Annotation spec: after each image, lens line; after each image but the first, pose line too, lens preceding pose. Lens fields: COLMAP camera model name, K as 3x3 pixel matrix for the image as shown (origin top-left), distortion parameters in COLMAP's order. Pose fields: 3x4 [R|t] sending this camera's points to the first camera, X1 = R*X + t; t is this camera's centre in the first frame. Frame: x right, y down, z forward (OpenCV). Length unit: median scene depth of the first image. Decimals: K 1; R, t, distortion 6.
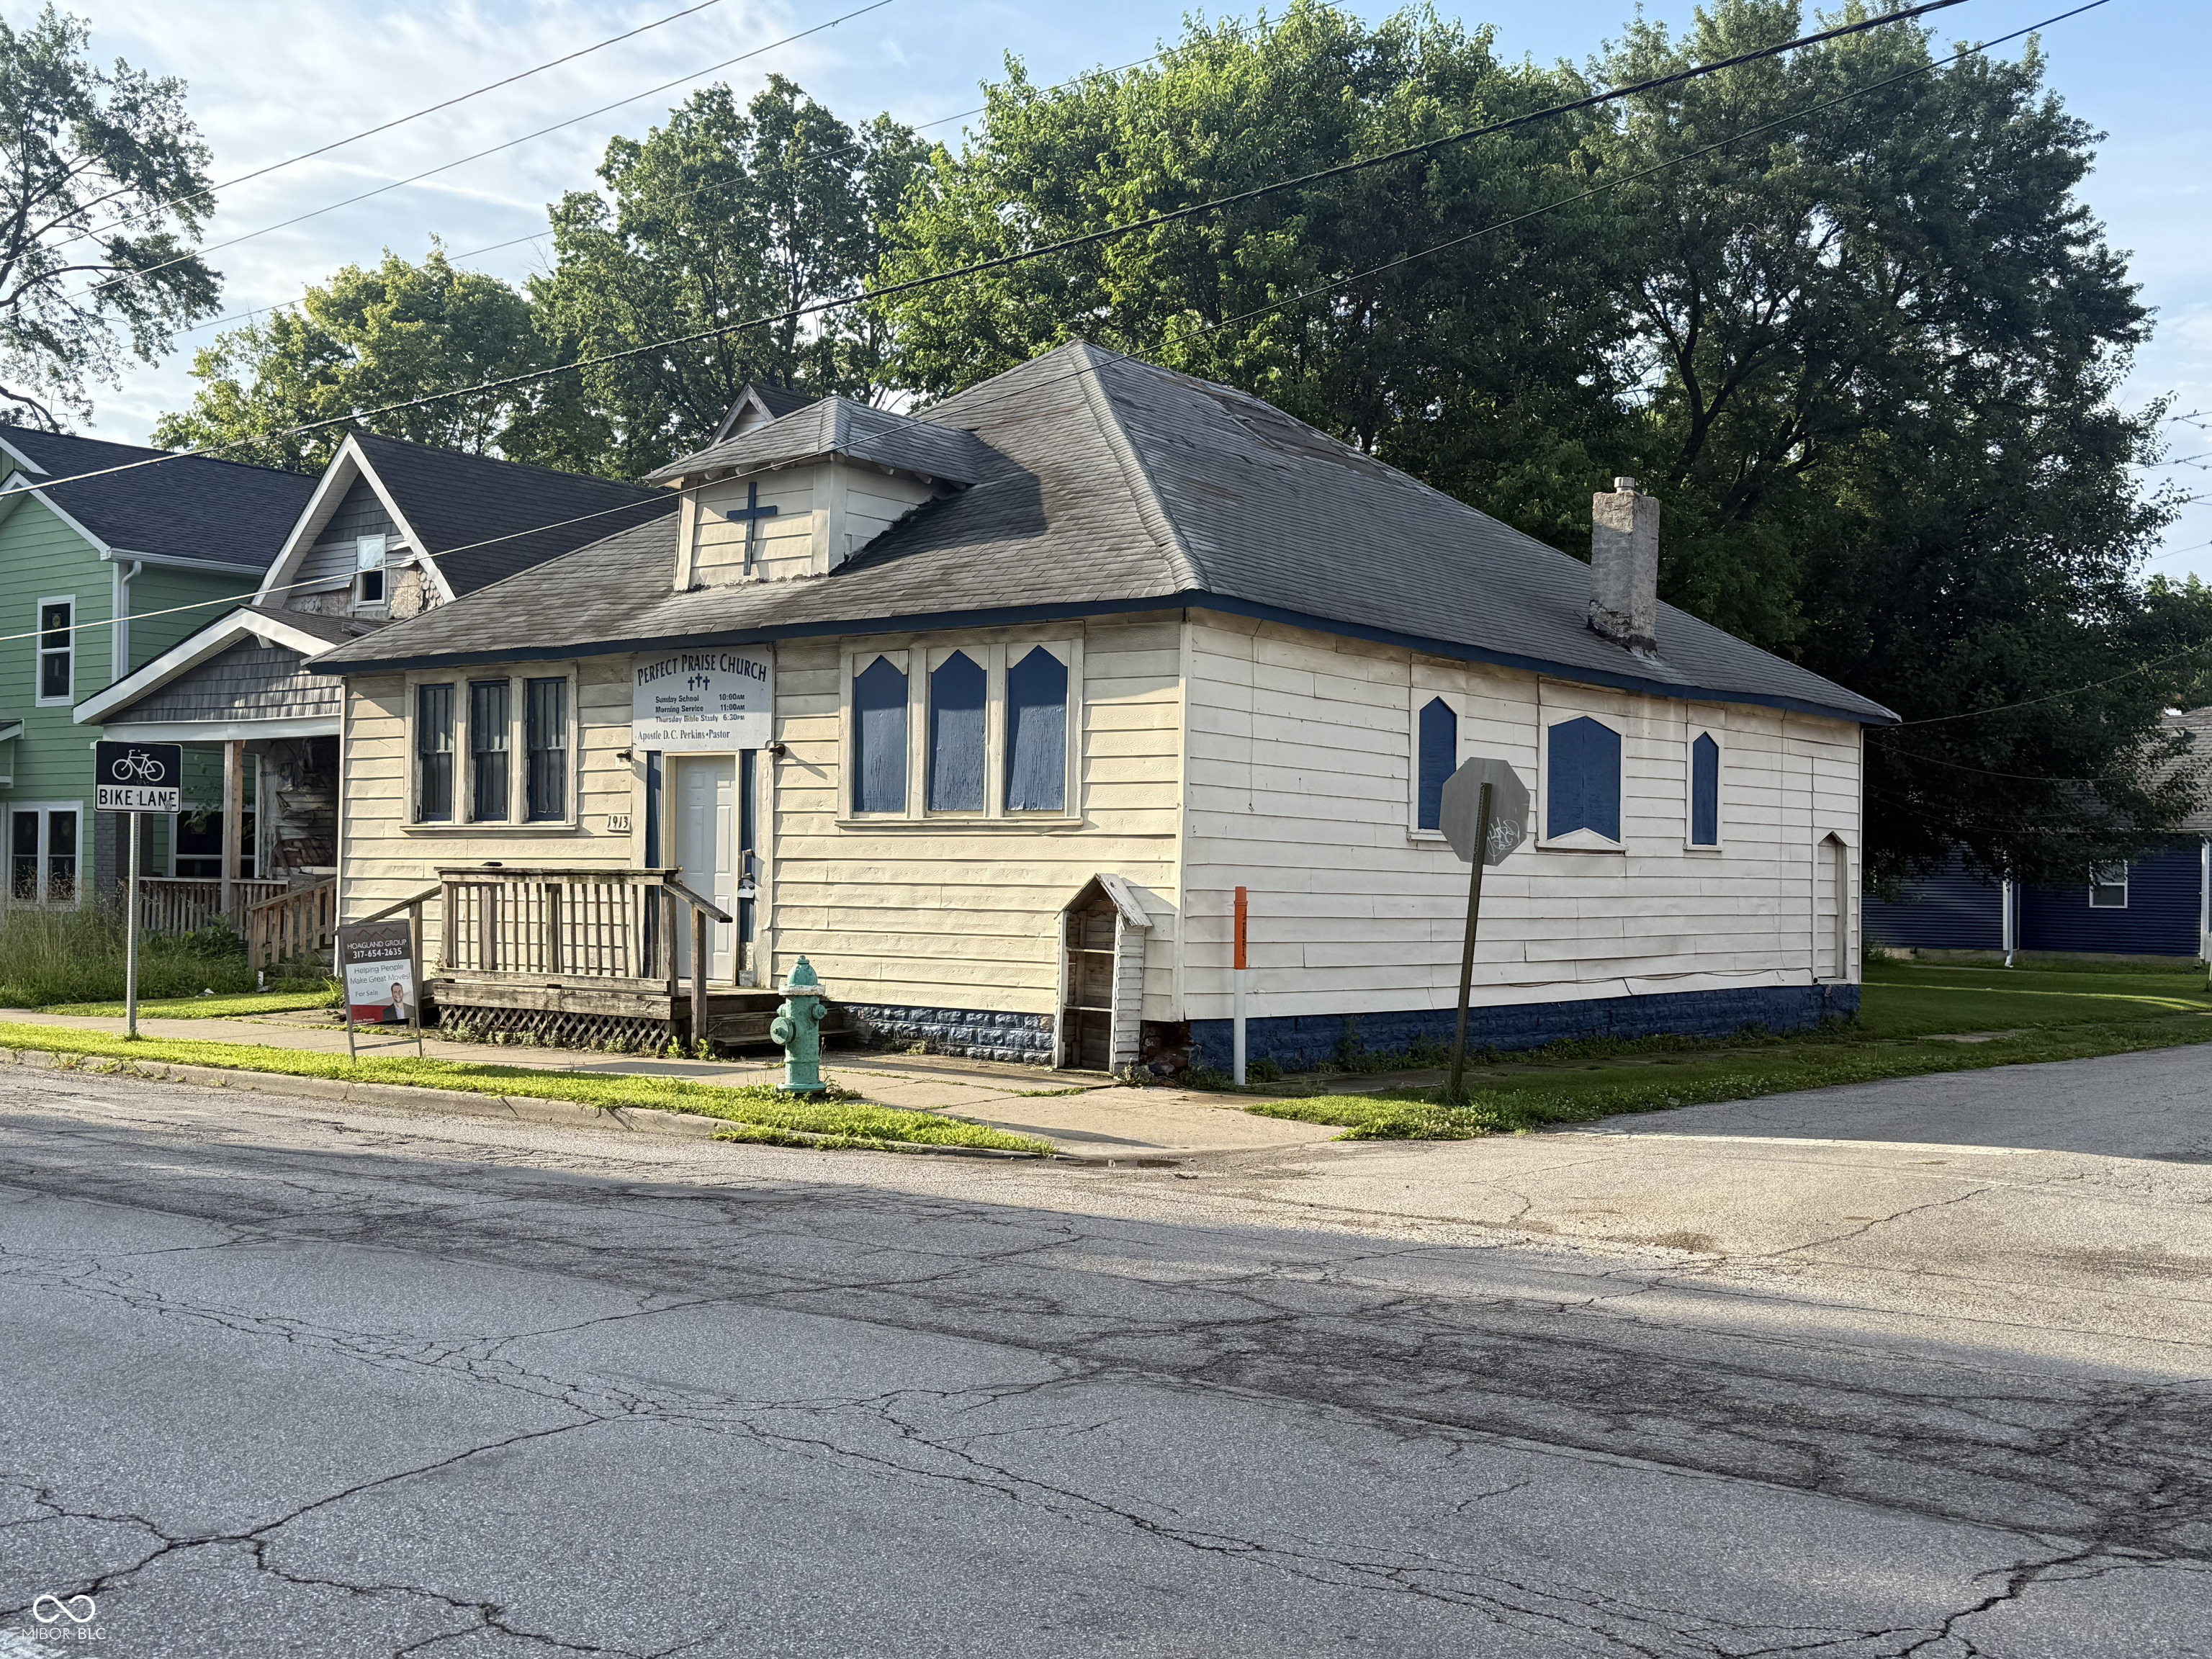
lens RADIAL K [[2377.0, 0, 1111.3], [0, 2377.0, 826.7], [0, 0, 1]] dist [0.115941, 0.000000]
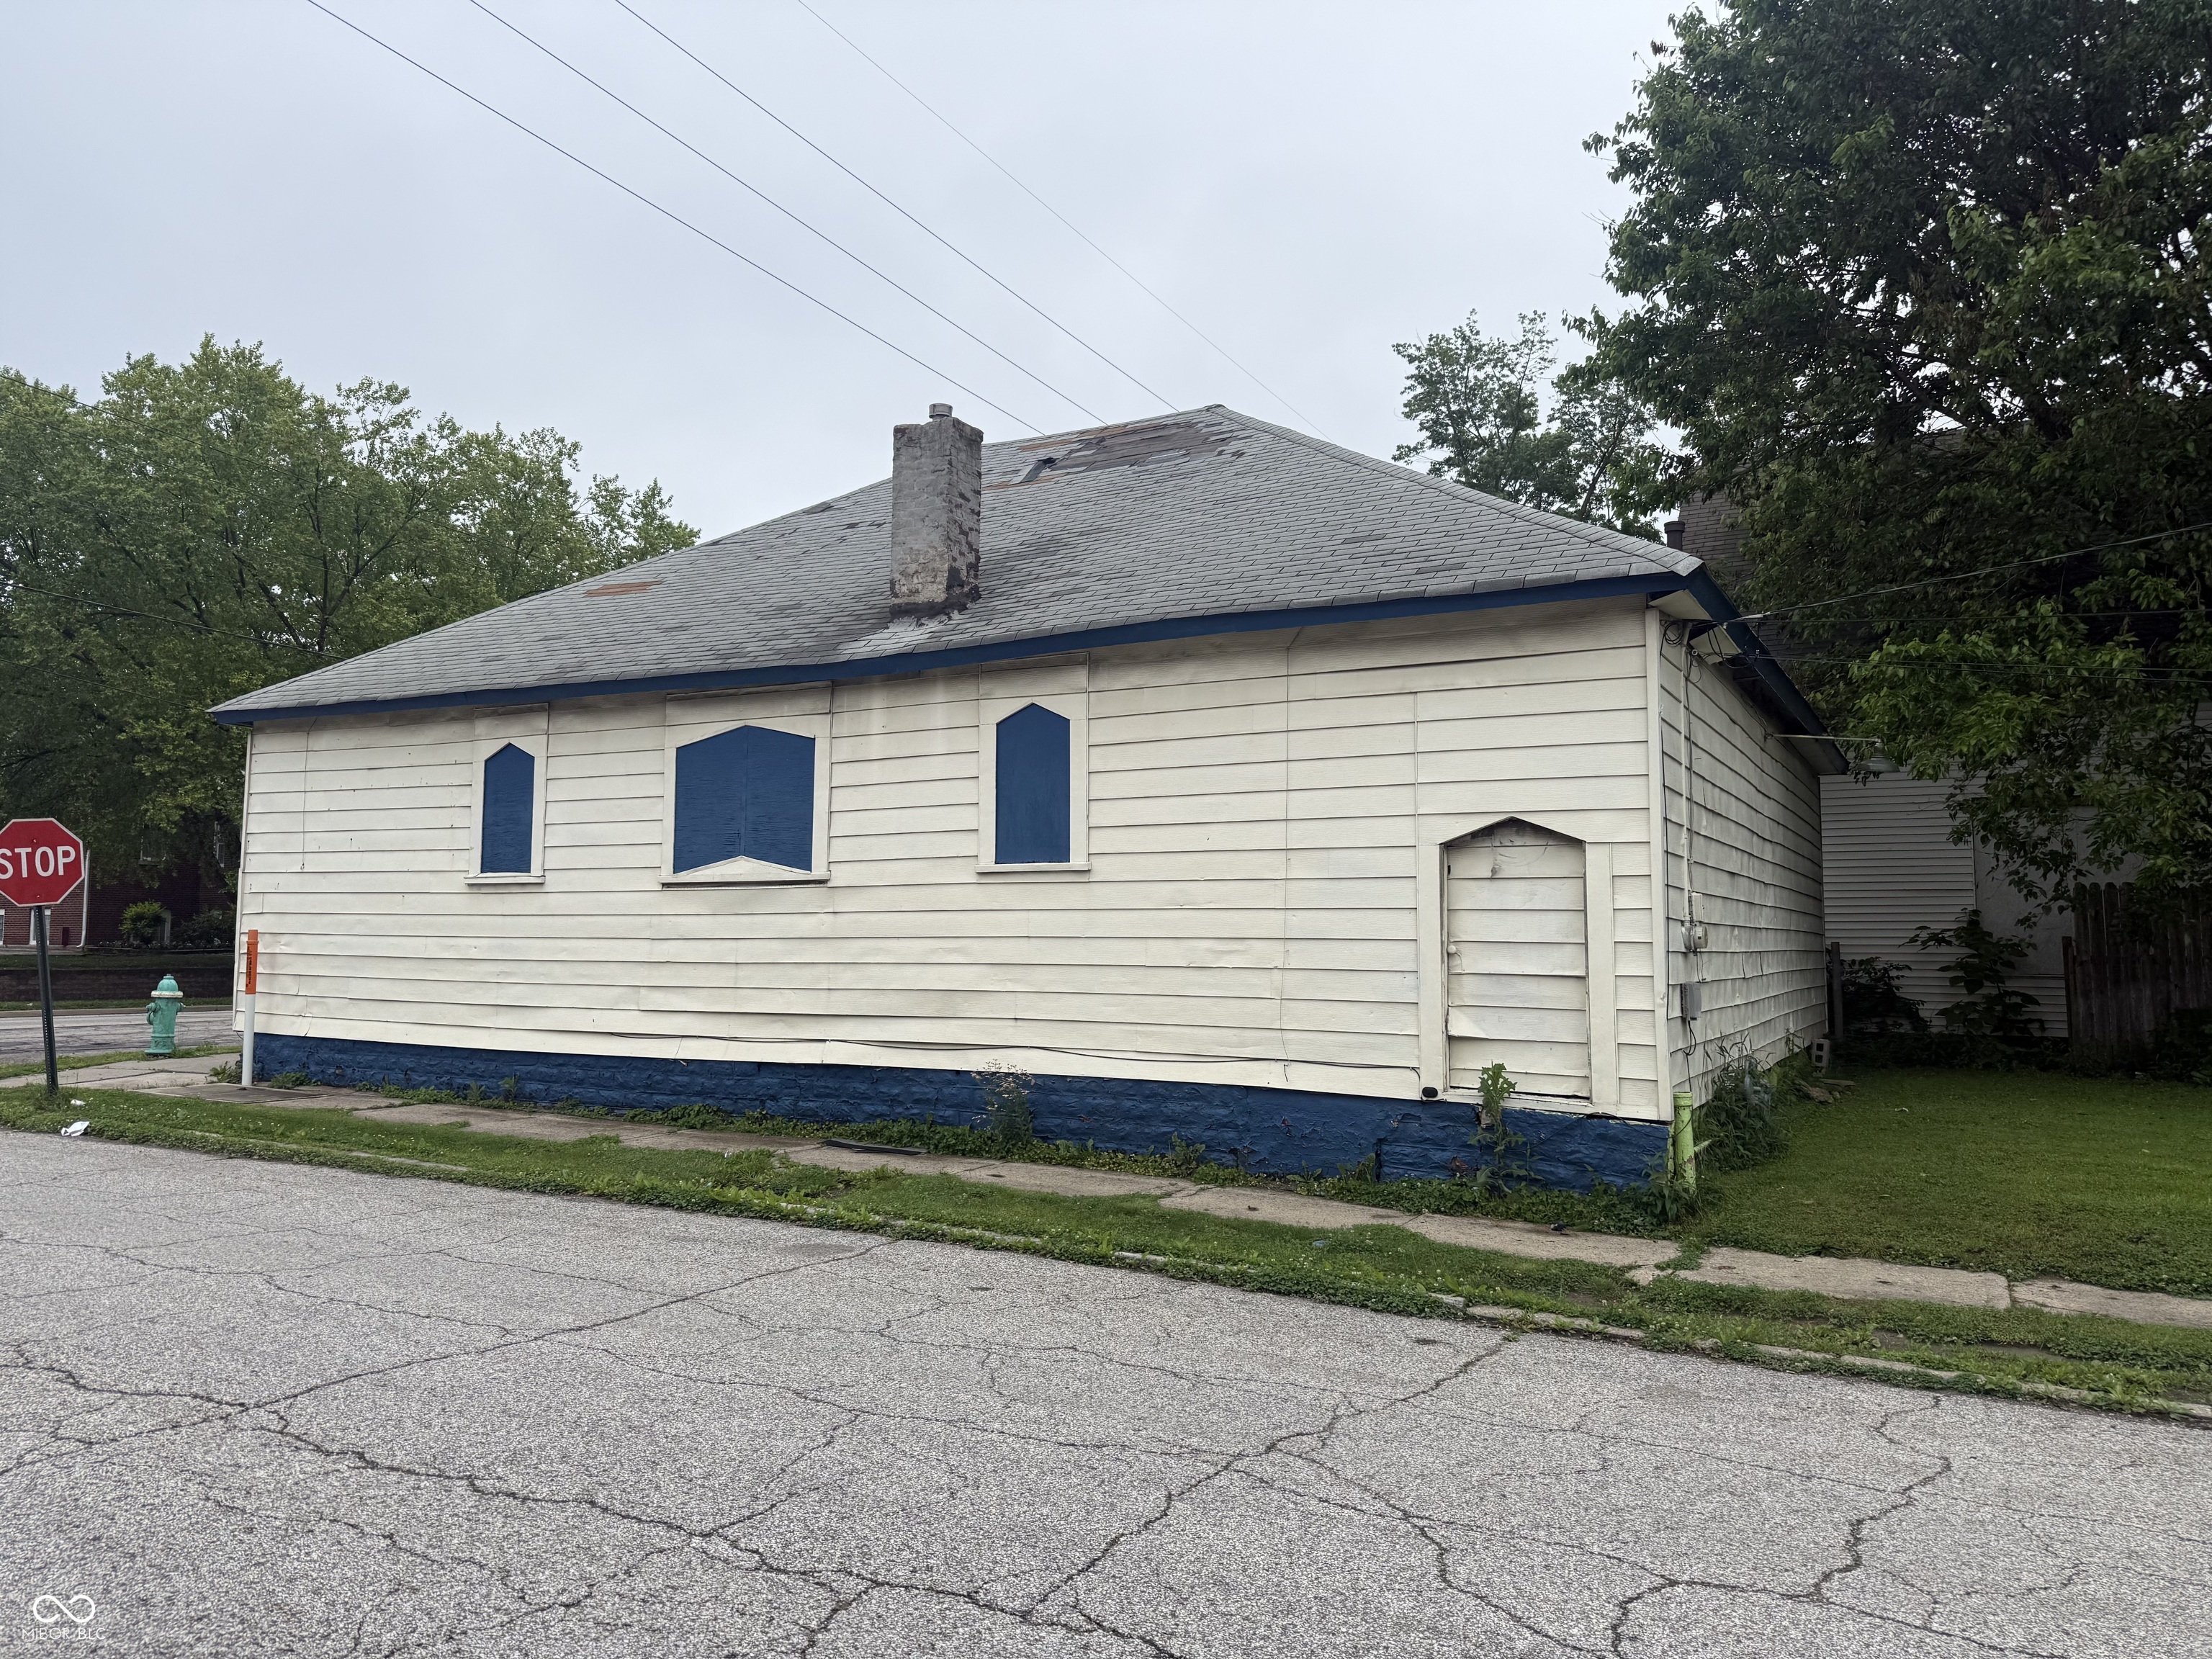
lens RADIAL K [[1552.5, 0, 1111.3], [0, 1552.5, 796.0], [0, 0, 1]] dist [0.052738, -0.068897]
pose [[0.173177, -0.103214, -0.979468, 0.844562], [0.018958, 0.994659, -0.101462, 0.041657], [0.984708, -0.000998, 0.174208, 1.139570]]
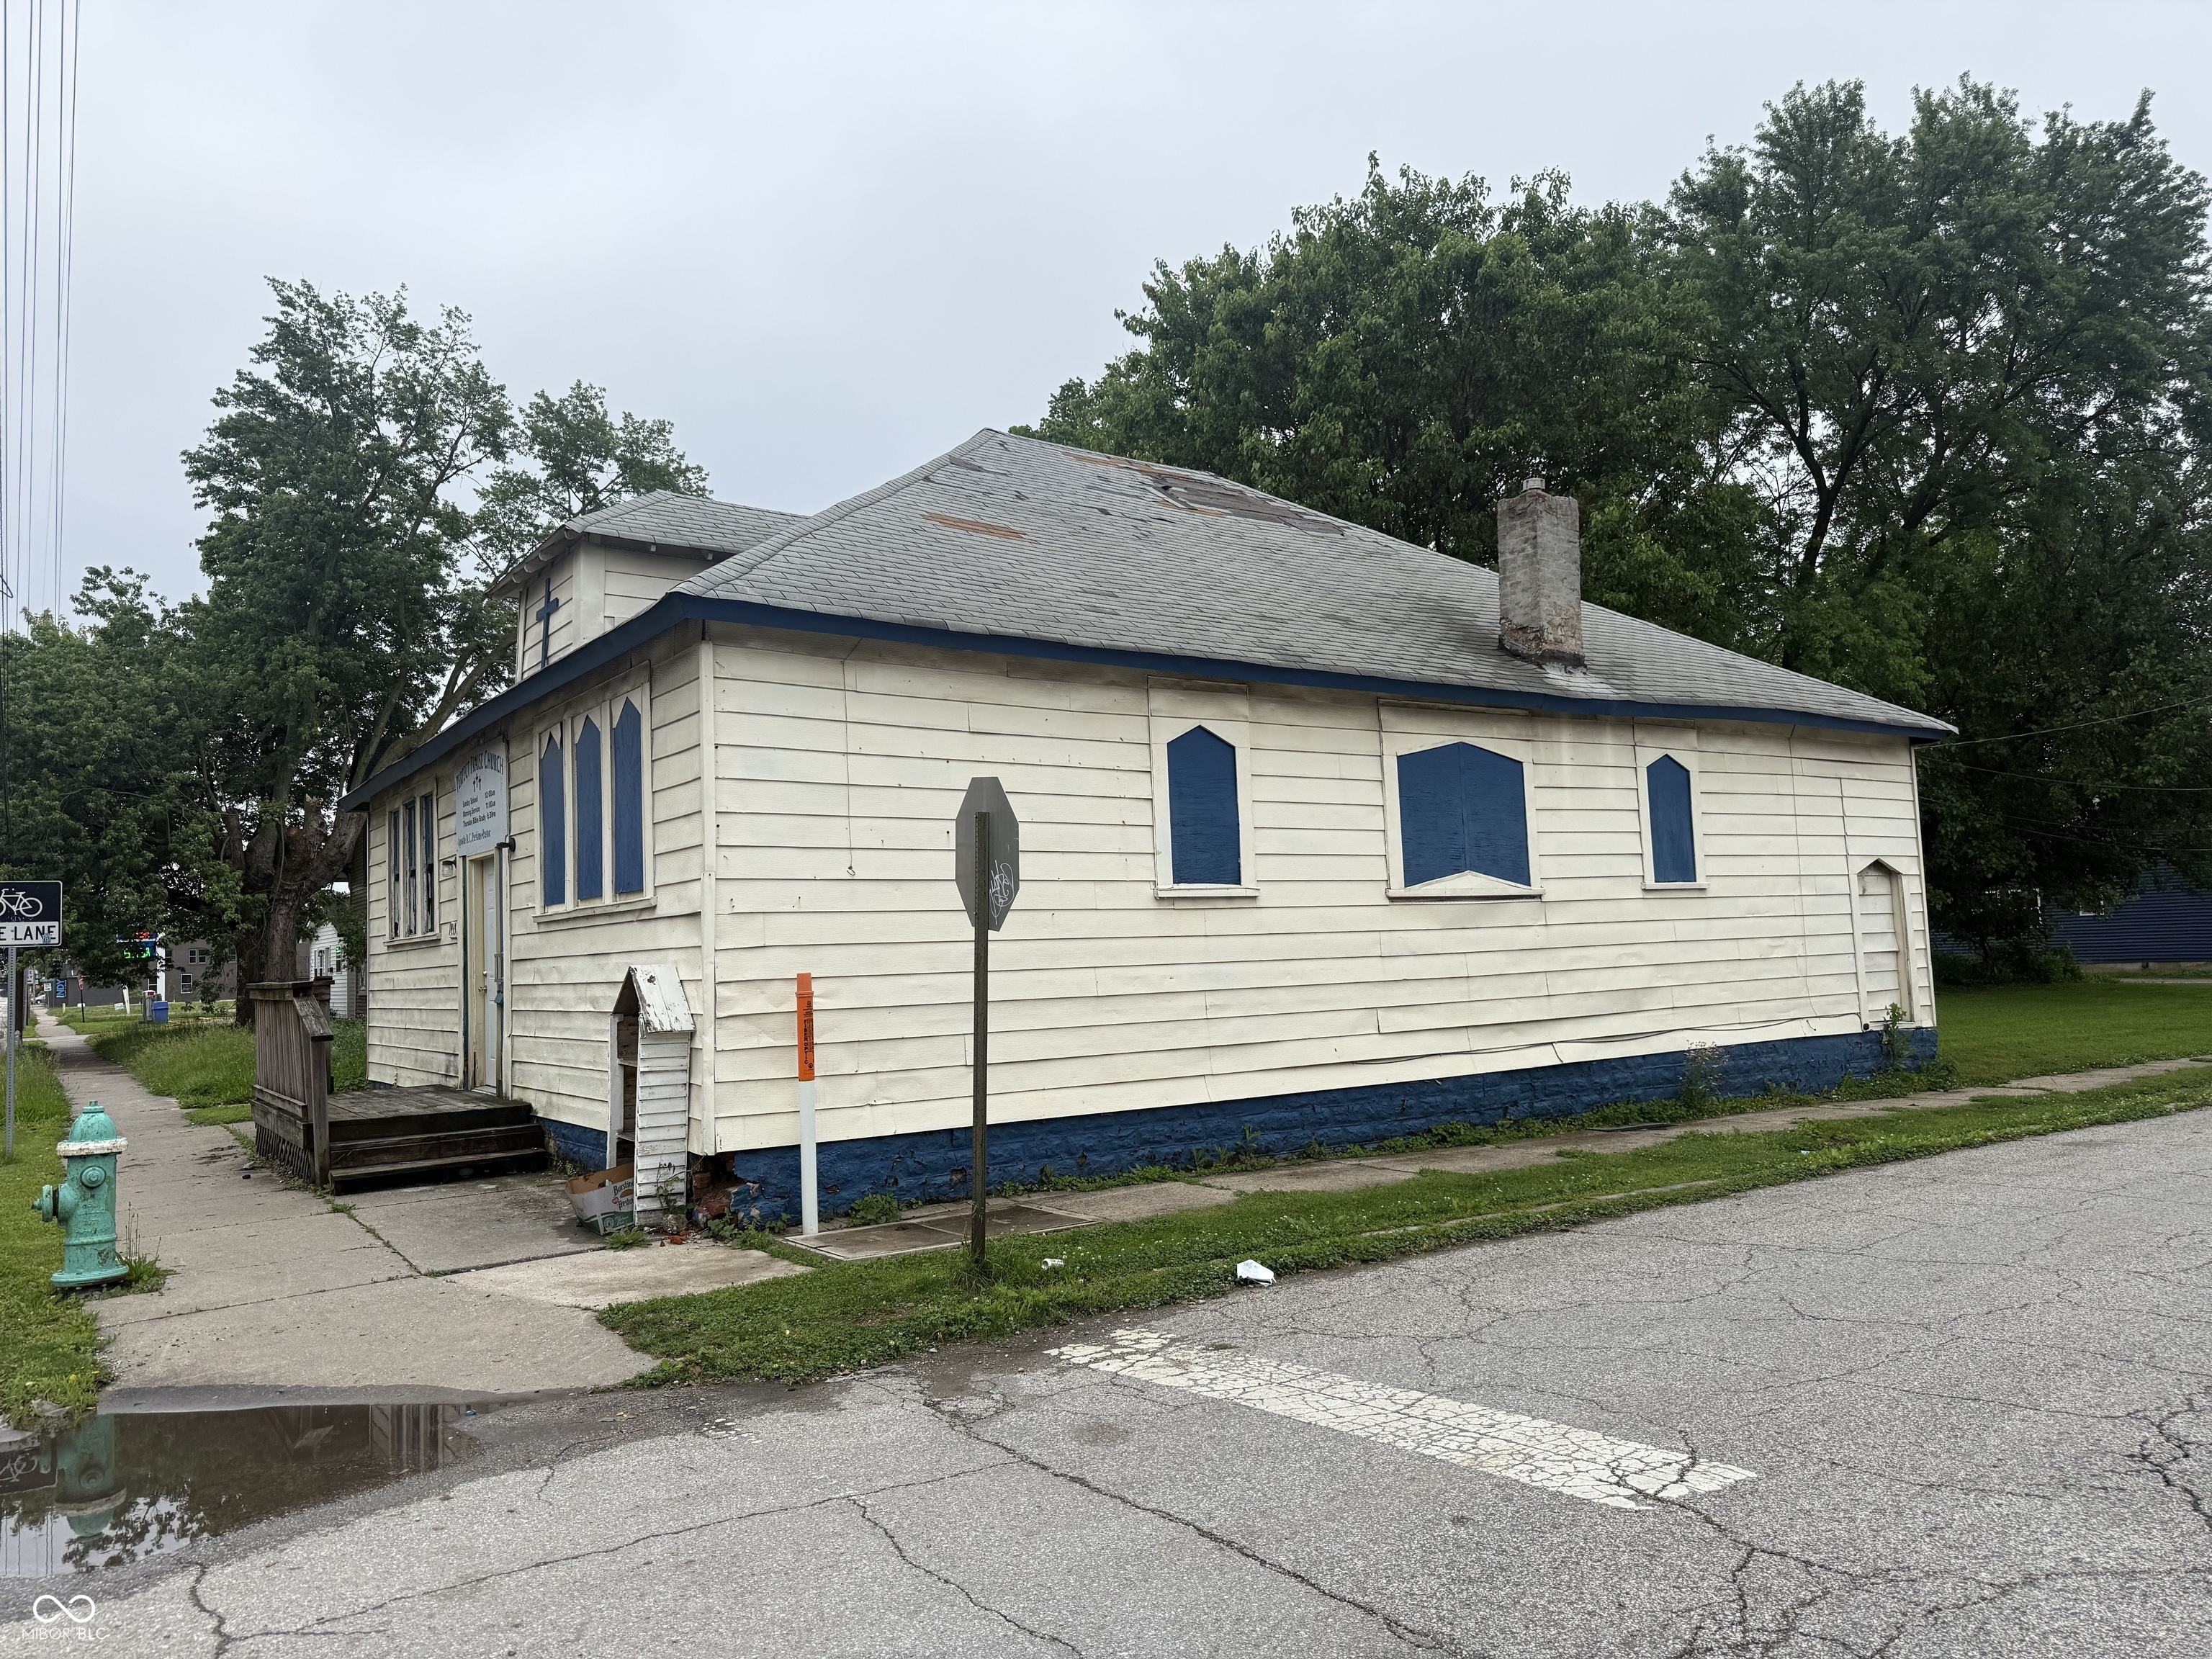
lens RADIAL K [[1552.5, 0, 1110.9], [0, 1552.5, 824.0], [0, 0, 1]] dist [0.052738, -0.068897]
pose [[0.953106, -0.075728, -0.293009, 0.265245], [0.059072, 0.996116, -0.065295, 0.013718], [0.296816, 0.044924, 0.953877, 0.470353]]
